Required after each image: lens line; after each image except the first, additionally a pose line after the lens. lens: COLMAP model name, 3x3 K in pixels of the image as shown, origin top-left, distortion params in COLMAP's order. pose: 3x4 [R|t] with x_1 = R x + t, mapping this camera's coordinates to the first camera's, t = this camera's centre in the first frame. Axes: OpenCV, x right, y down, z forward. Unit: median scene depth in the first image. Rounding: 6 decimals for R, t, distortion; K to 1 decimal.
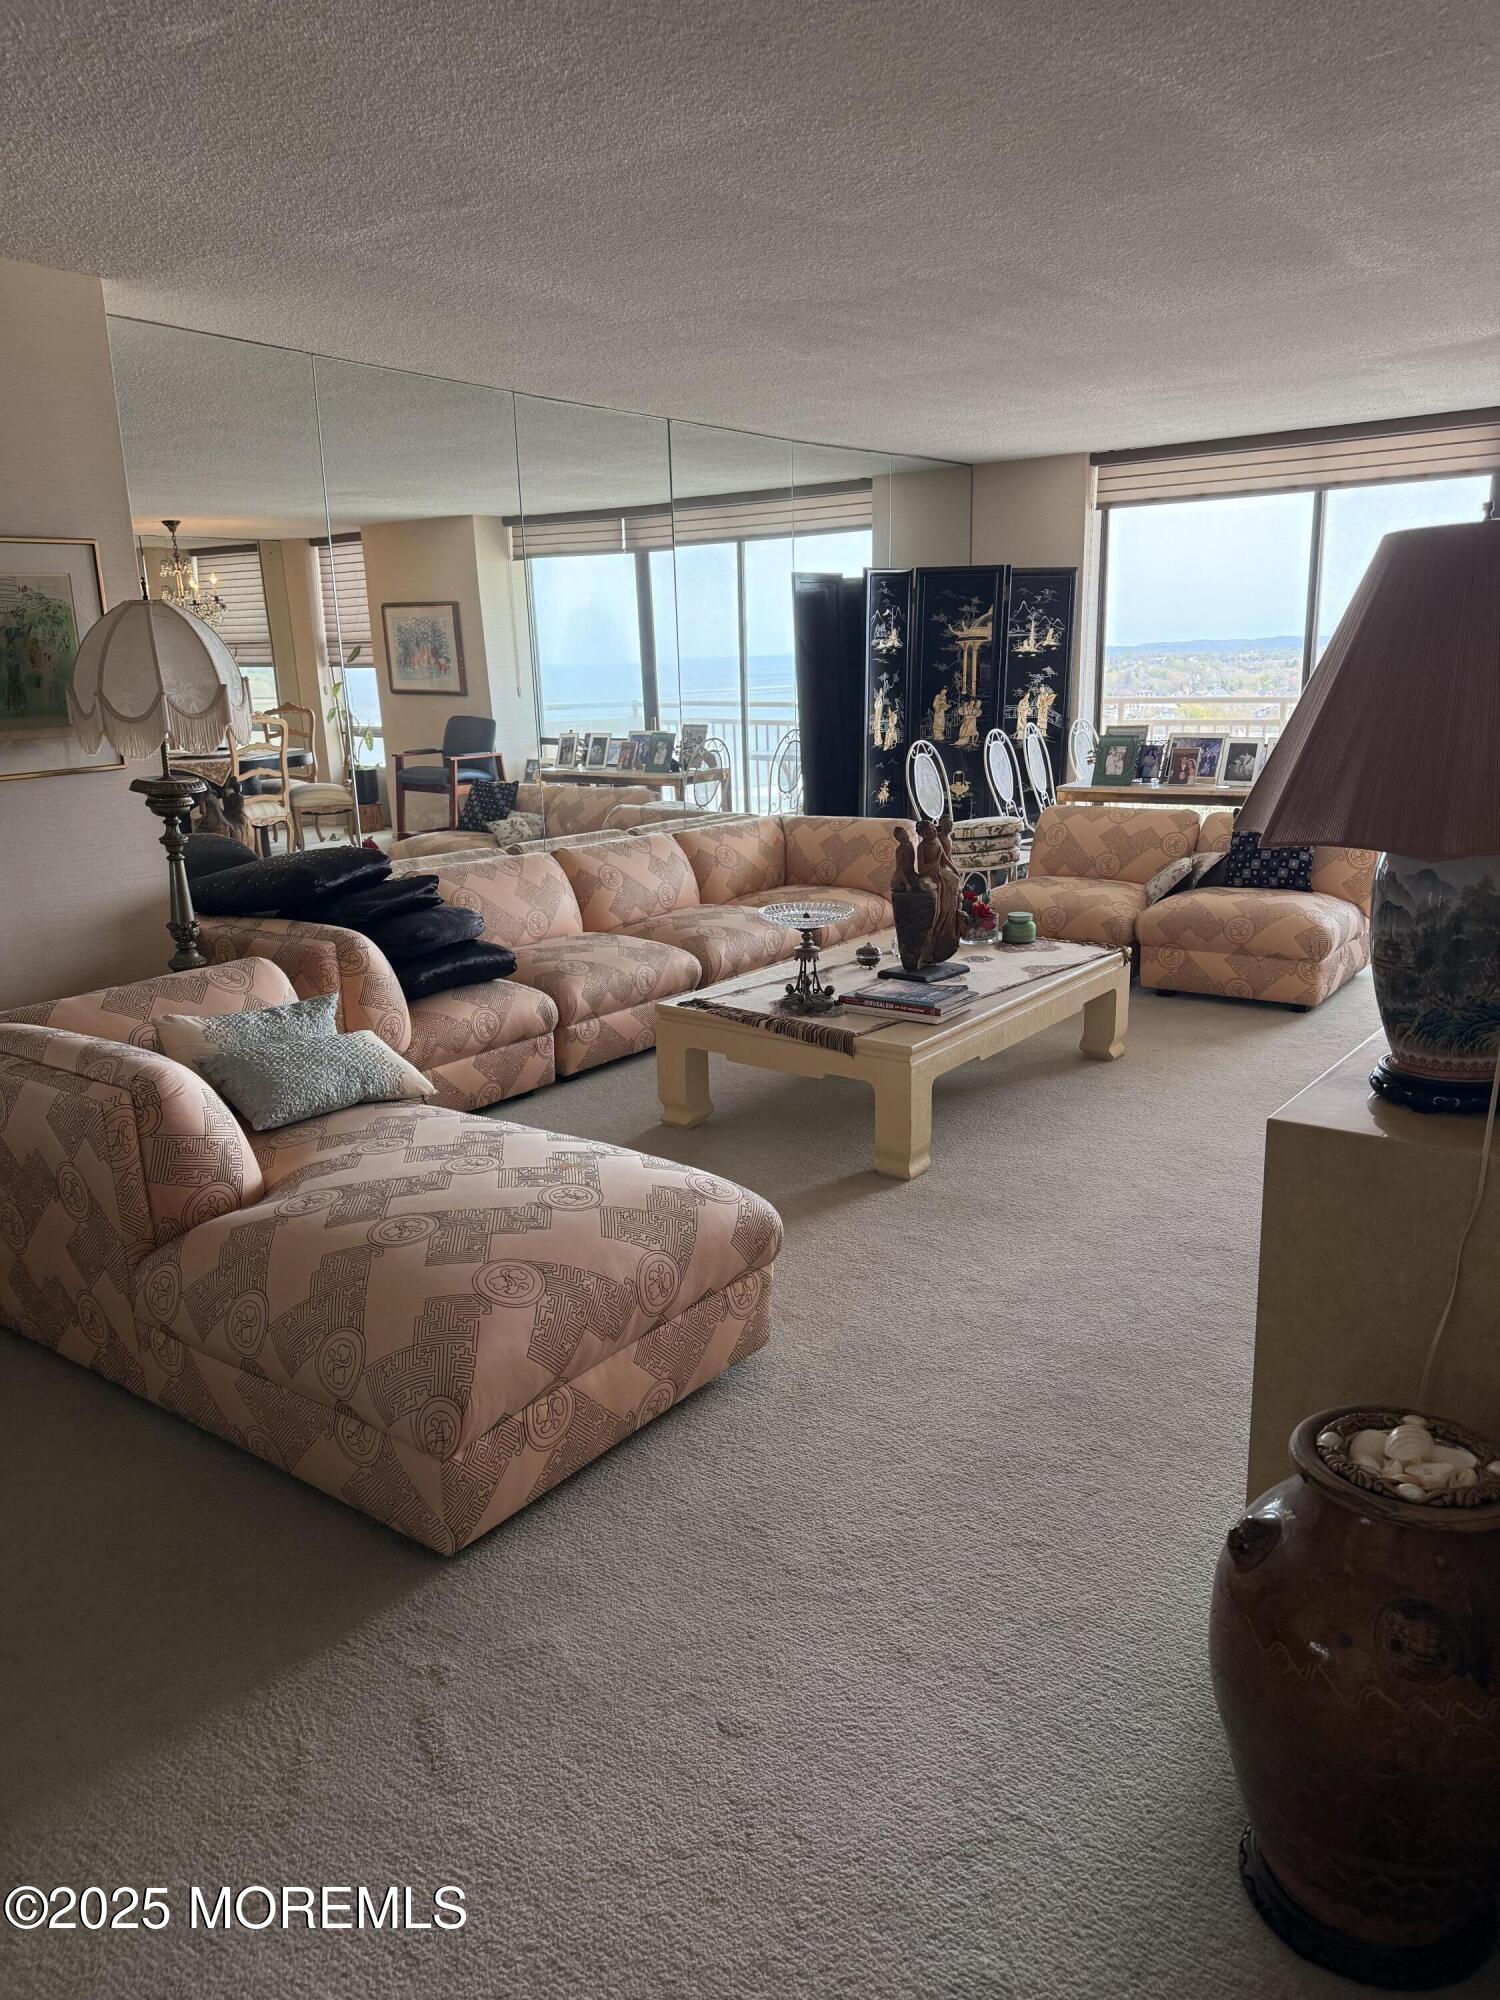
lens RADIAL K [[1423.4, 0, 785.6], [0, 1423.4, 1006.8], [0, 0, 1]] dist [0.163387, -0.316743]
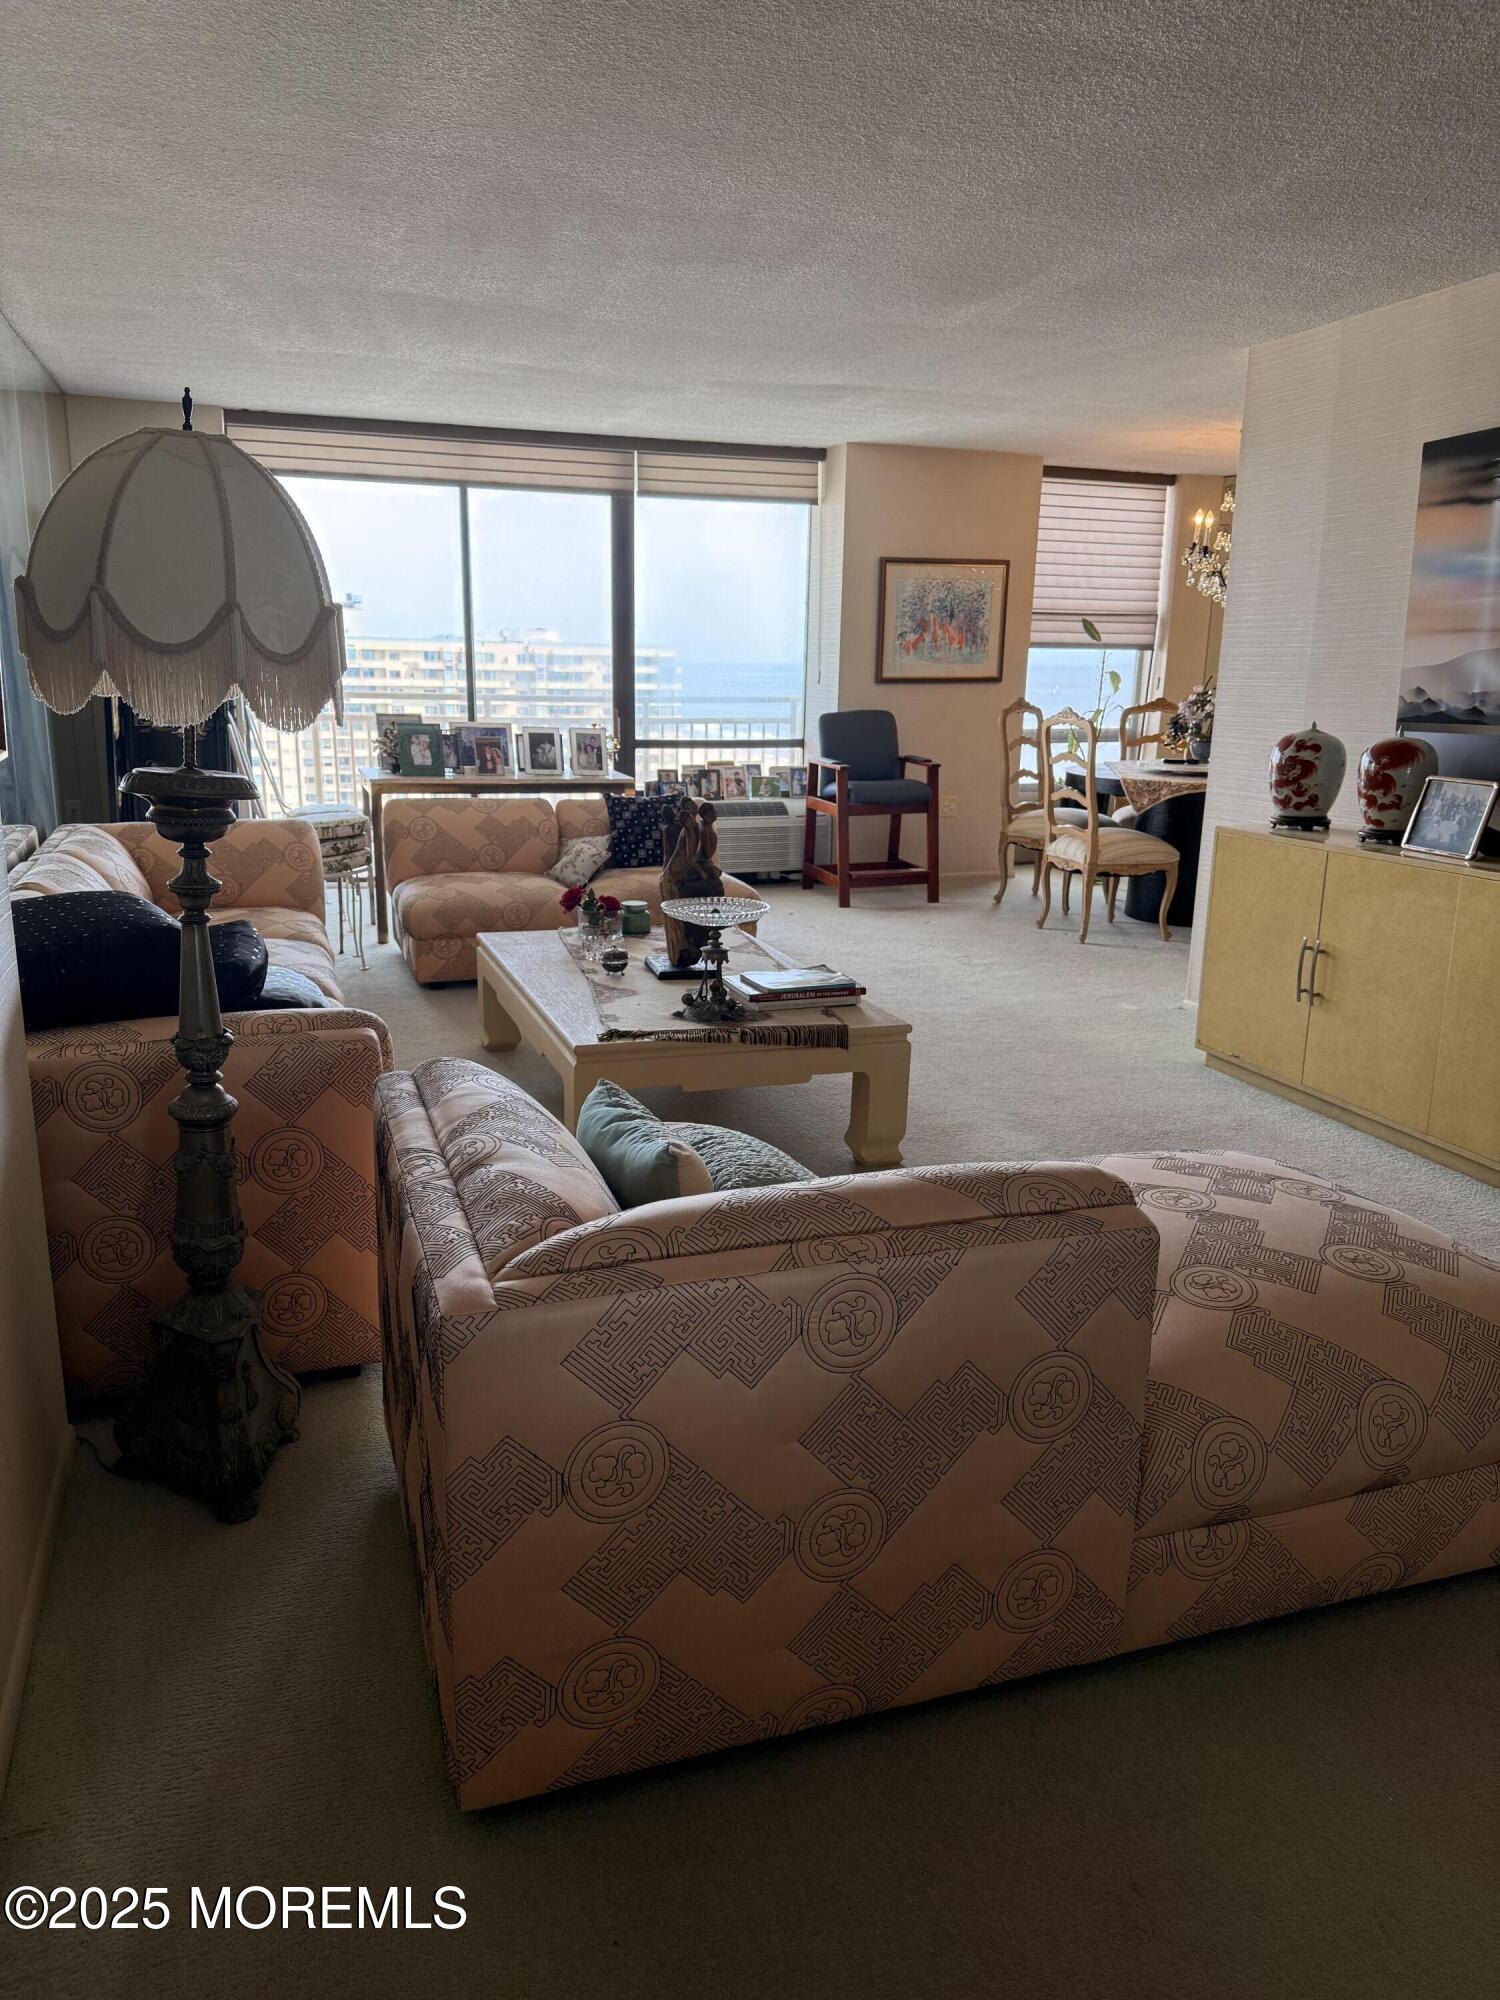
lens RADIAL K [[1423.4, 0, 785.6], [0, 1423.4, 1006.8], [0, 0, 1]] dist [0.163387, -0.316743]
pose [[0.589575, -0.162169, 0.791266, -0.471426], [0.158940, 0.983777, 0.083198, -0.051369], [-0.791921, 0.076712, 0.605785, 0.278572]]
